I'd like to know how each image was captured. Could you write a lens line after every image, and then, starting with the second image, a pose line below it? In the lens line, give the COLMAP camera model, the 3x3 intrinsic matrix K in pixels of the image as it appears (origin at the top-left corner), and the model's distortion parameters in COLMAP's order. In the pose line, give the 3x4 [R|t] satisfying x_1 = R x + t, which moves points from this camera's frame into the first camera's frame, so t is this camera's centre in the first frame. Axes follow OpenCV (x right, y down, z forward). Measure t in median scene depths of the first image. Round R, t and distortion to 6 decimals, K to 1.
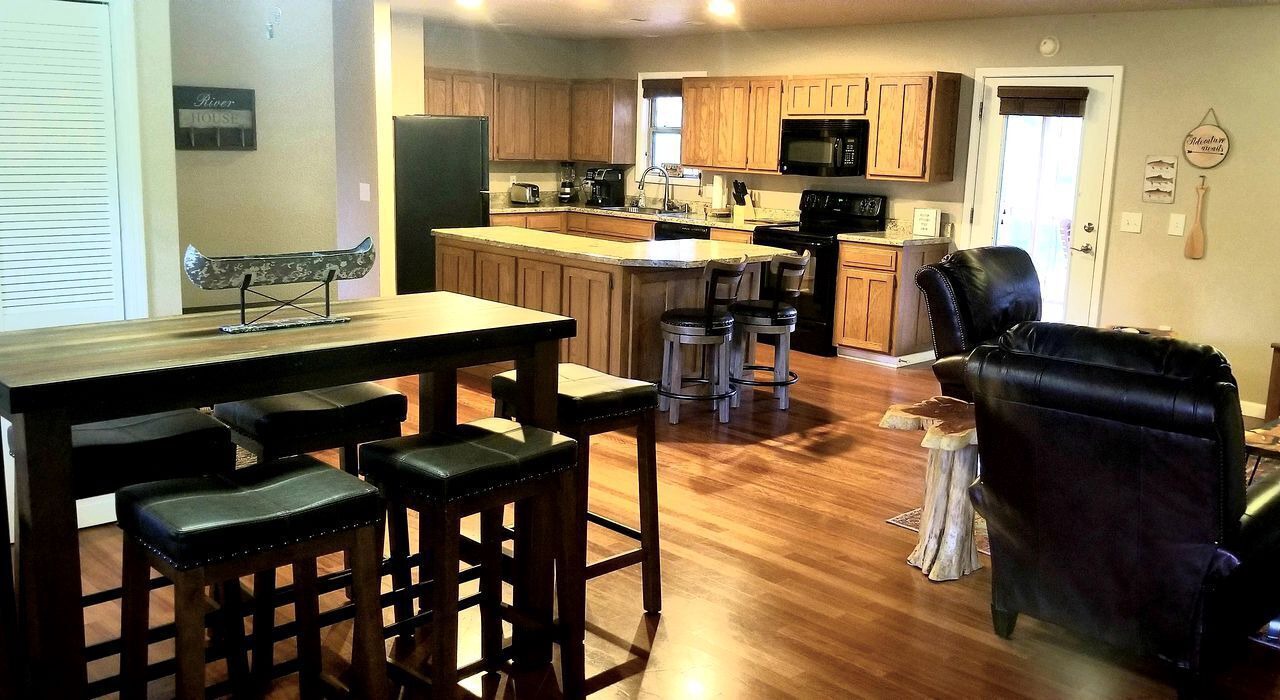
lens RADIAL K [[1151.3, 0, 635.8], [0, 1151.3, 346.7], [0, 0, 1]] dist [0.107962, -0.012867]
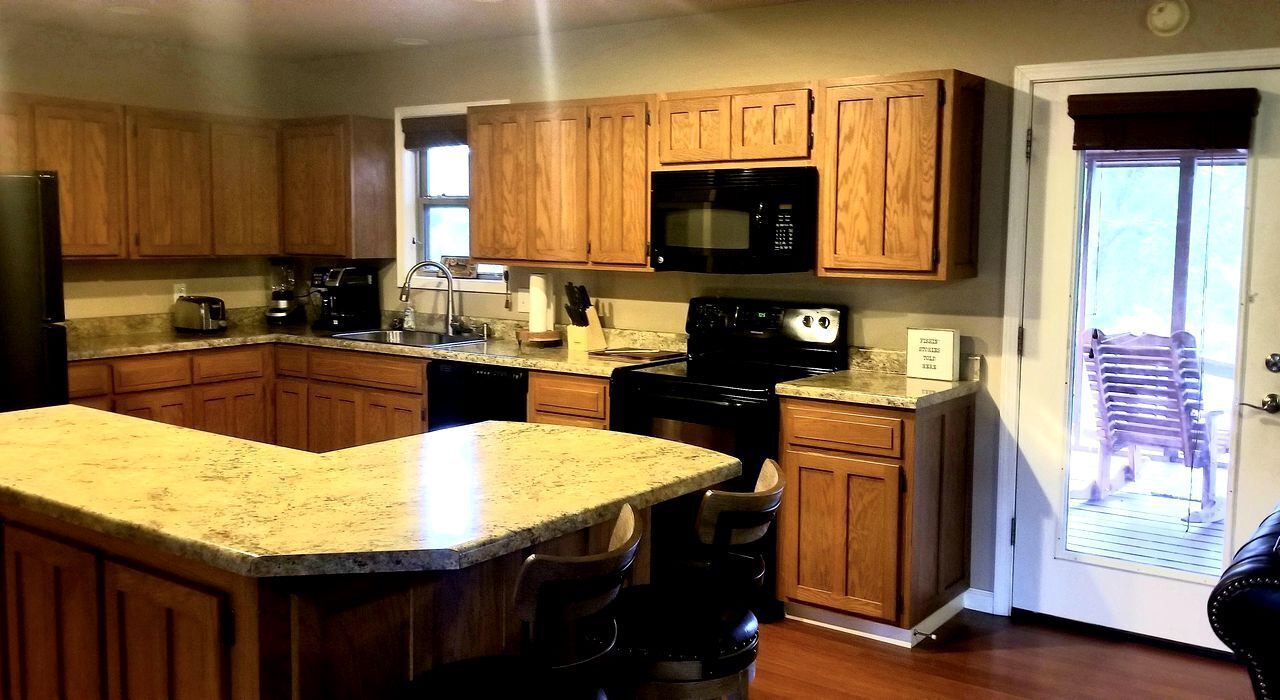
lens RADIAL K [[1151.3, 0, 640.4], [0, 1151.3, 318.8], [0, 0, 1]] dist [0.107962, -0.012867]
pose [[0.986253, -0.035987, 0.161278, 0.031261], [0.051949, 0.994037, -0.095878, -0.075466], [-0.156865, 0.102938, 0.982241, 0.472756]]
